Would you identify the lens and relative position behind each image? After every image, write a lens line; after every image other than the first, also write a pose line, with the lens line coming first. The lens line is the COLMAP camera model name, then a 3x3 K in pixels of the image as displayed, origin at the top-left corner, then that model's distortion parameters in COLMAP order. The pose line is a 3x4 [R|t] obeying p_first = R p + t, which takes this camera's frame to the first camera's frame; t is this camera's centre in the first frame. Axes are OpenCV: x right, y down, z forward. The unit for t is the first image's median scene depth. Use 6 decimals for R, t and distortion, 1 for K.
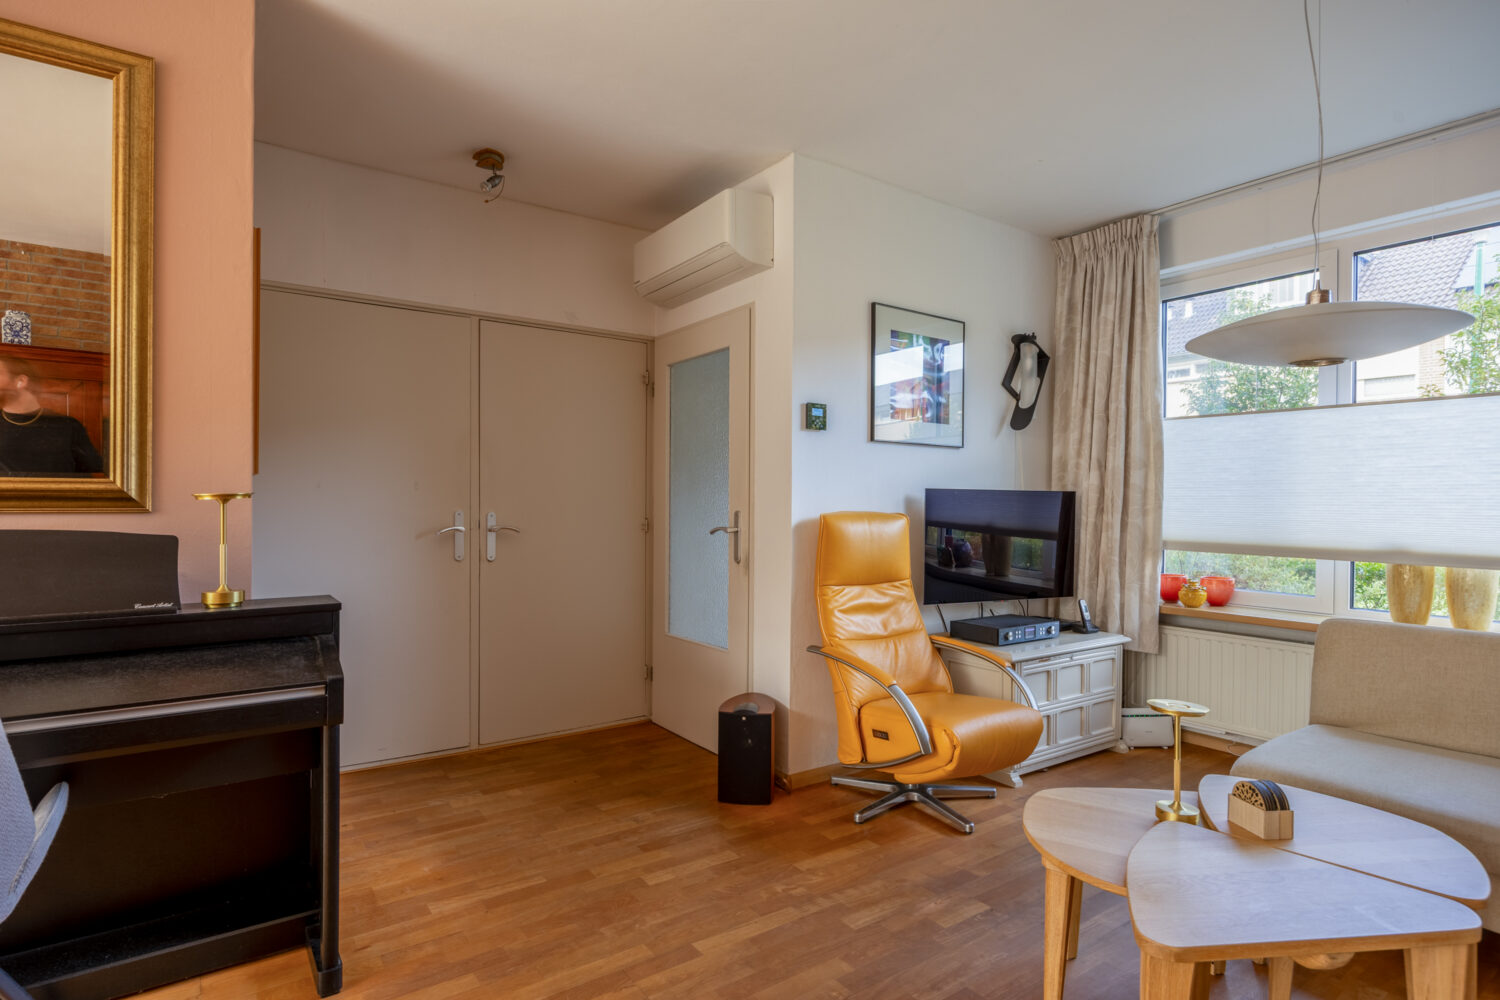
lens RADIAL K [[808.8, 0, 749.5], [0, 808.8, 496.8], [0, 0, 1]] dist [0.000494, 0.002675]
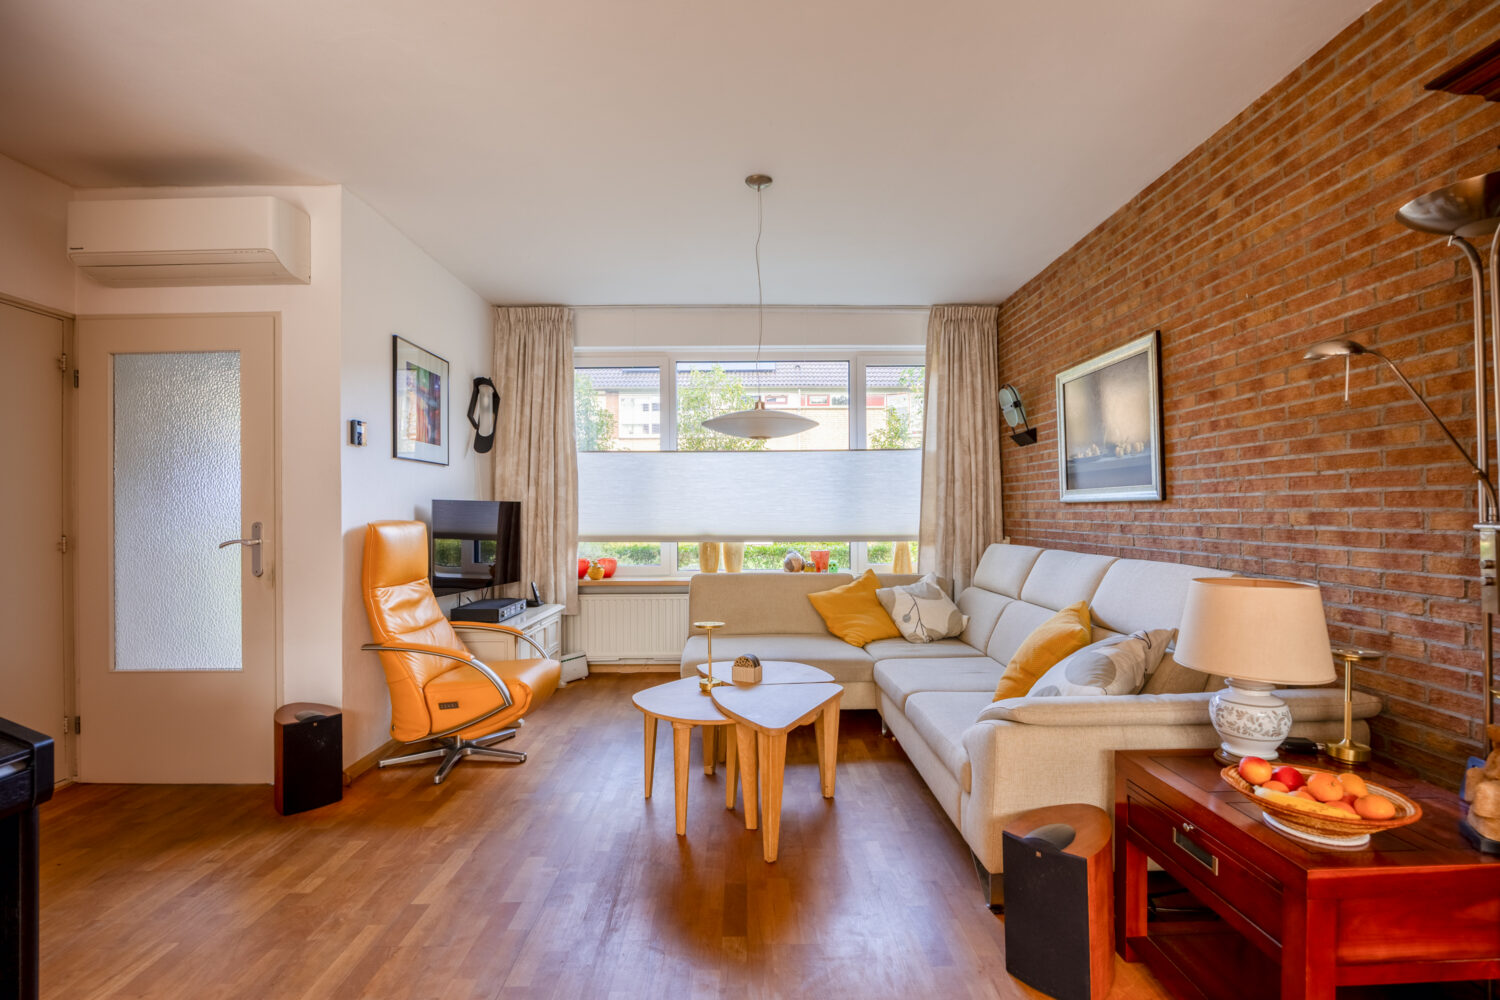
lens RADIAL K [[719.4, 0, 760.7], [0, 719.4, 496.8], [0, 0, 1]] dist [-0.001092, -0.000823]
pose [[0.550217, 0.003881, 0.835013, -0.400318], [0.006984, 0.999933, -0.009249, -0.001211], [-0.834993, 0.010921, 0.550153, 0.022054]]
